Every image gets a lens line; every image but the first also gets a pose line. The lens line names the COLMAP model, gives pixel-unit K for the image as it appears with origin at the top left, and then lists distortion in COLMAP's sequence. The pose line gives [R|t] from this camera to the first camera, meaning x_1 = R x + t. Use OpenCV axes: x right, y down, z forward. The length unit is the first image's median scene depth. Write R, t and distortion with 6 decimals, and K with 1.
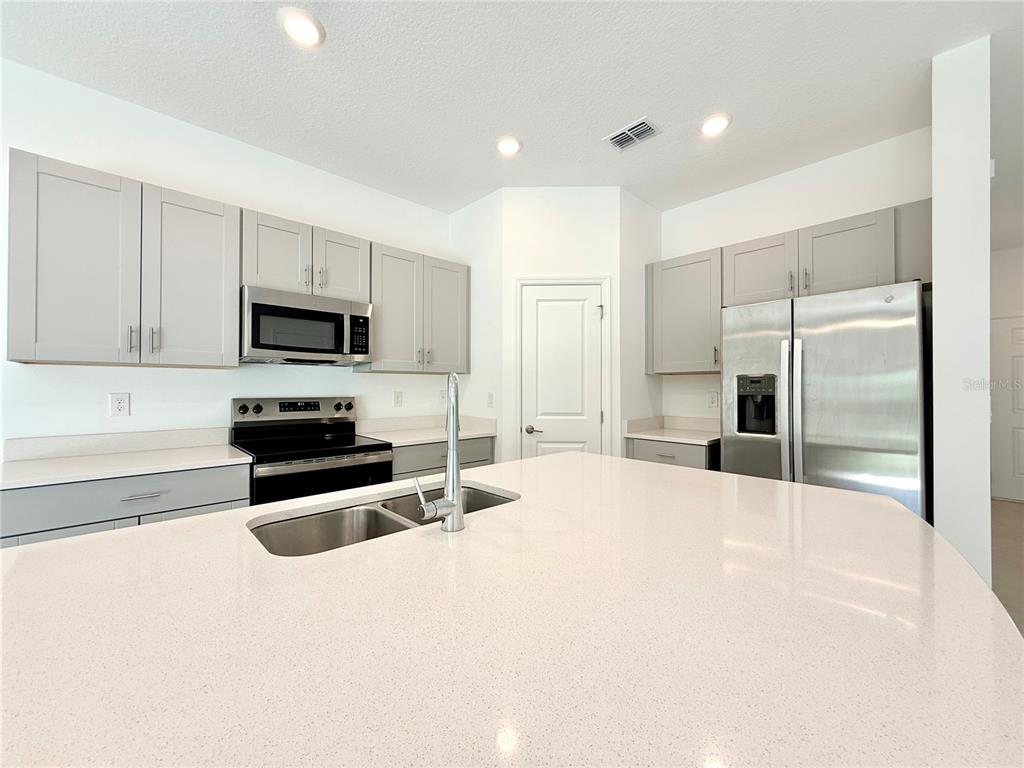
lens RADIAL K [[408.8, 0, 510.3], [0, 408.8, 386.0], [0, 0, 1]] dist [0.002991, 0.000368]
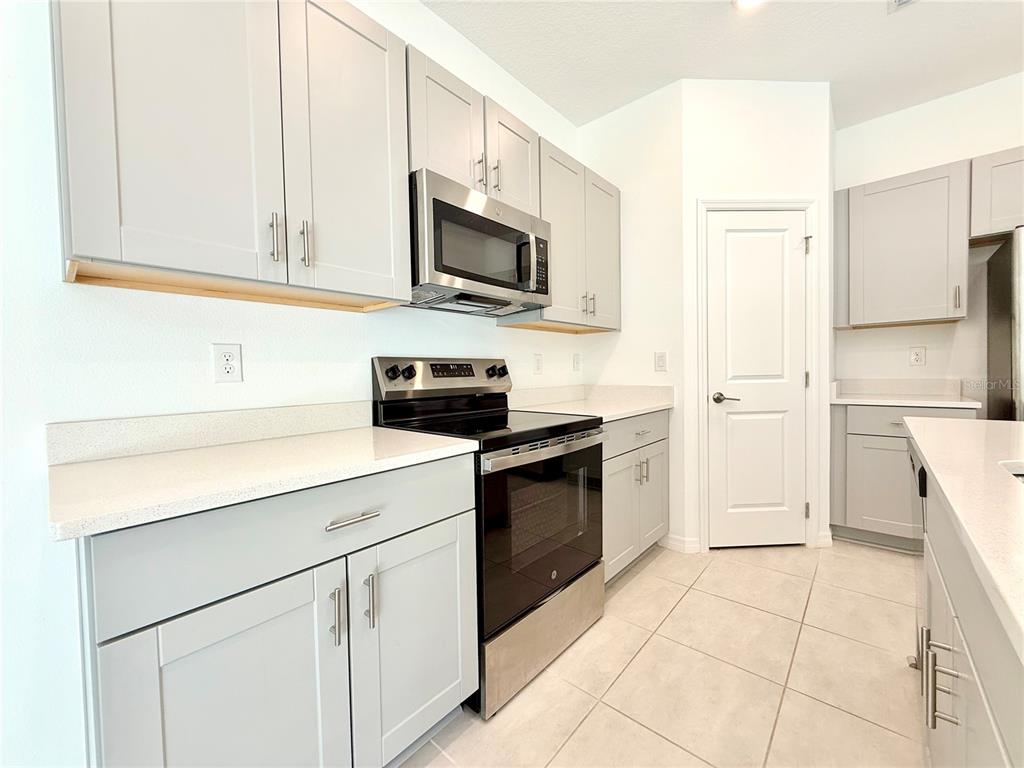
lens RADIAL K [[408.8, 0, 514.1], [0, 408.8, 386.4], [0, 0, 1]] dist [0.002991, 0.000368]
pose [[0.995305, -0.026460, 0.093096, -0.488743], [0.022985, 0.999006, 0.038206, 0.054030], [-0.094014, -0.035887, 0.994924, 0.304203]]
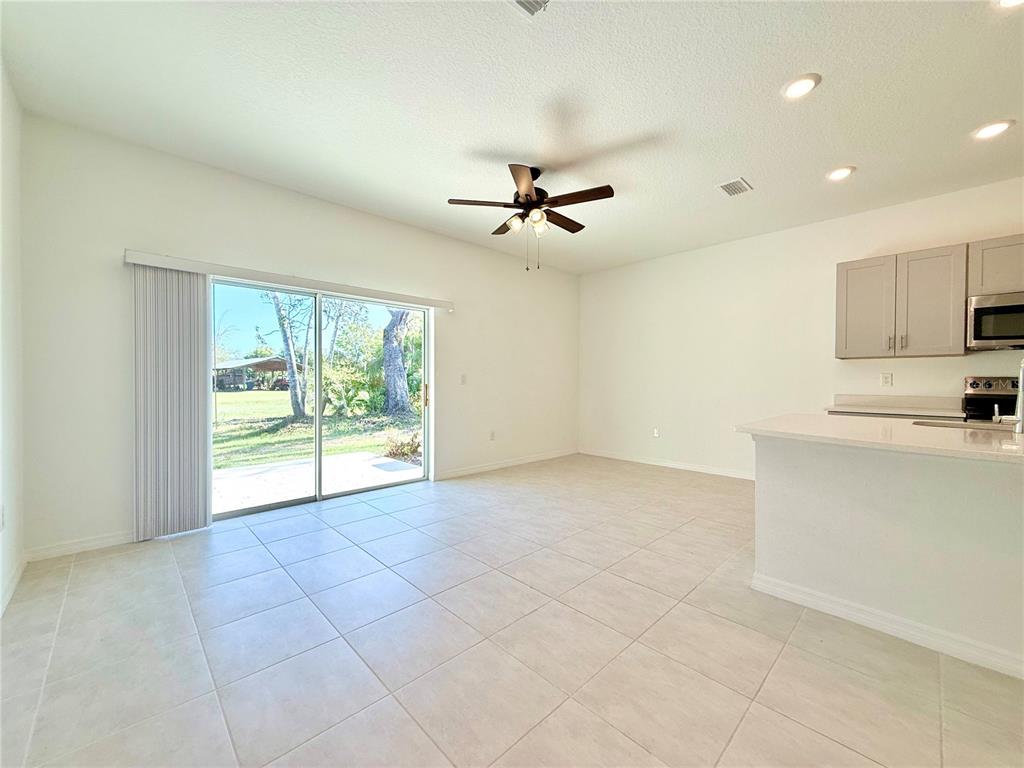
lens RADIAL K [[408.8, 0, 509.6], [0, 408.8, 385.1], [0, 0, 1]] dist [0.002991, 0.000368]
pose [[0.008200, 0.013629, -0.999873, 0.667901], [0.003953, 0.999899, 0.013662, 0.031123], [0.999959, -0.004064, 0.008145, -0.533409]]
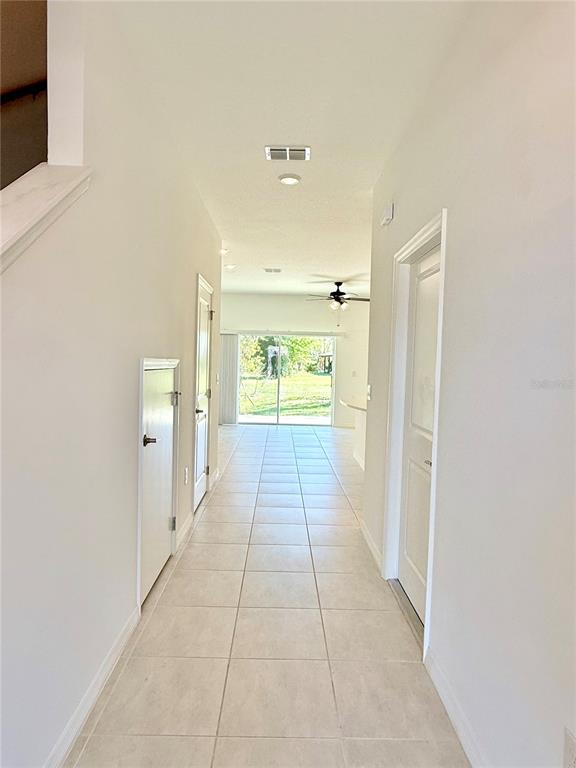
lens RADIAL K [[477.2, 0, 290.1], [0, 477.2, 381.8], [0, 0, 1]] dist [-0.005922, -0.000358]
pose [[-0.669834, 0.014608, -0.742367, 2.020901], [-0.019625, 0.999109, 0.037367, -0.042161], [0.742251, 0.039599, -0.668951, 1.456714]]
